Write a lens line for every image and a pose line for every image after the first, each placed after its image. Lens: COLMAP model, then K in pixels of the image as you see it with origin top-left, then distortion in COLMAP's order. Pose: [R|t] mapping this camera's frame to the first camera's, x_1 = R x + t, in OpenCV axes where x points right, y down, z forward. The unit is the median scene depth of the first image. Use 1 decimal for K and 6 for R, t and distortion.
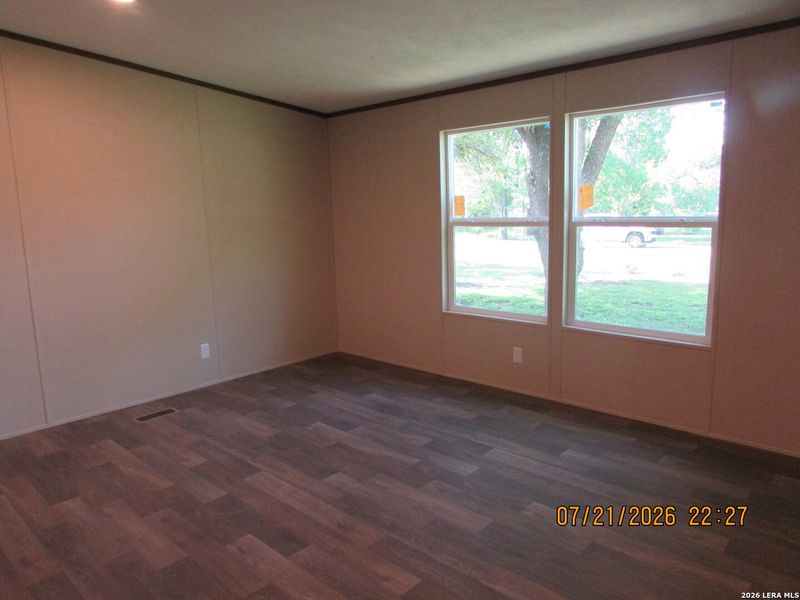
lens RADIAL K [[565.9, 0, 400.0], [0, 565.9, 300.0], [0, 0, 1]] dist [-0.024209, 0.001837]
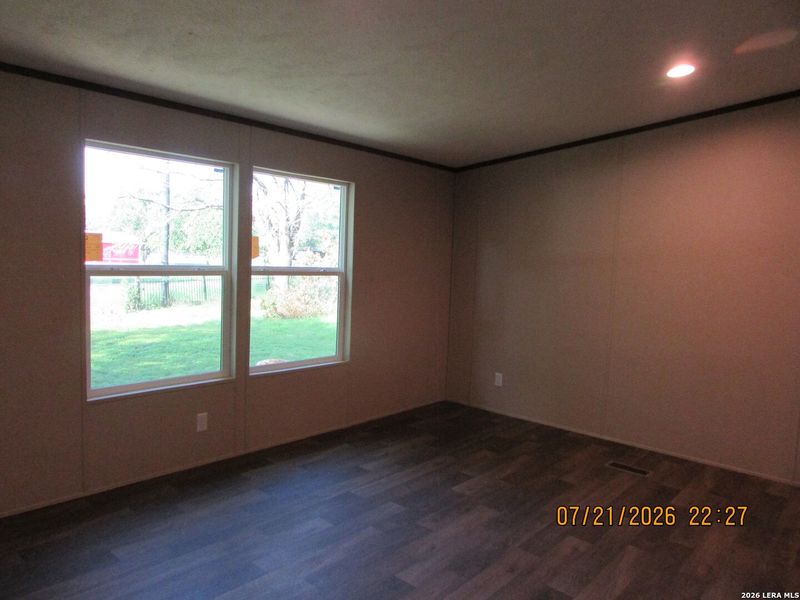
lens RADIAL K [[548.1, 0, 400.0], [0, 548.1, 300.0], [0, 0, 1]] dist [-0.046878, -0.000309]
pose [[-0.007391, -0.048843, 0.998779, -0.761951], [0.127695, 0.990583, 0.049387, -0.112419], [-0.991786, 0.127904, -0.001085, 0.823166]]
